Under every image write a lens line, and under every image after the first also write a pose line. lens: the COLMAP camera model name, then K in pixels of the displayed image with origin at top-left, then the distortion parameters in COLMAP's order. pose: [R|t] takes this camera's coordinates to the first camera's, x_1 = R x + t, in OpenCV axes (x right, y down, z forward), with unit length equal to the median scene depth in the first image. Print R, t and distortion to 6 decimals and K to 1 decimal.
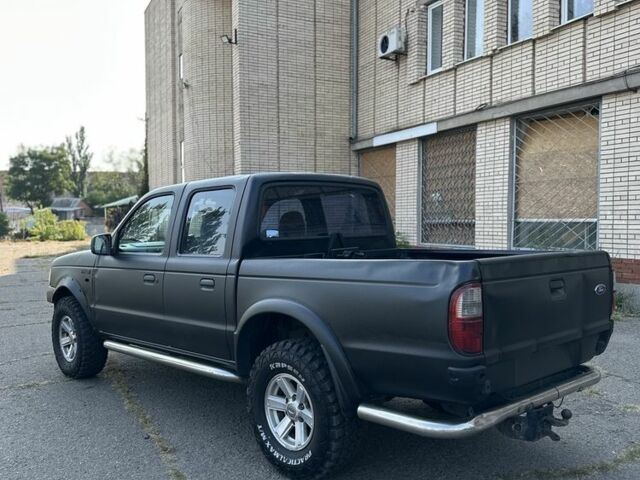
lens RADIAL K [[588.6, 0, 319.9], [0, 588.6, 252.9], [0, 0, 1]] dist [0.134943, -0.273512]
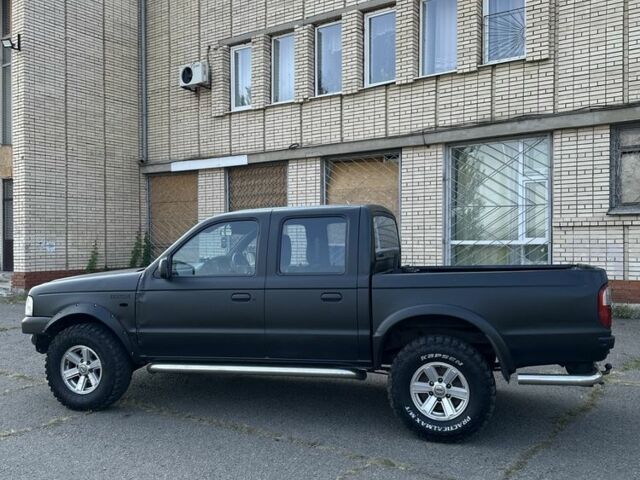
lens RADIAL K [[588.6, 0, 319.9], [0, 588.6, 252.9], [0, 0, 1]] dist [0.134943, -0.273512]
pose [[0.868176, -0.004198, 0.496238, -0.252785], [0.024717, 0.999089, -0.034792, 0.001288], [-0.495640, 0.042471, 0.867489, -0.002404]]
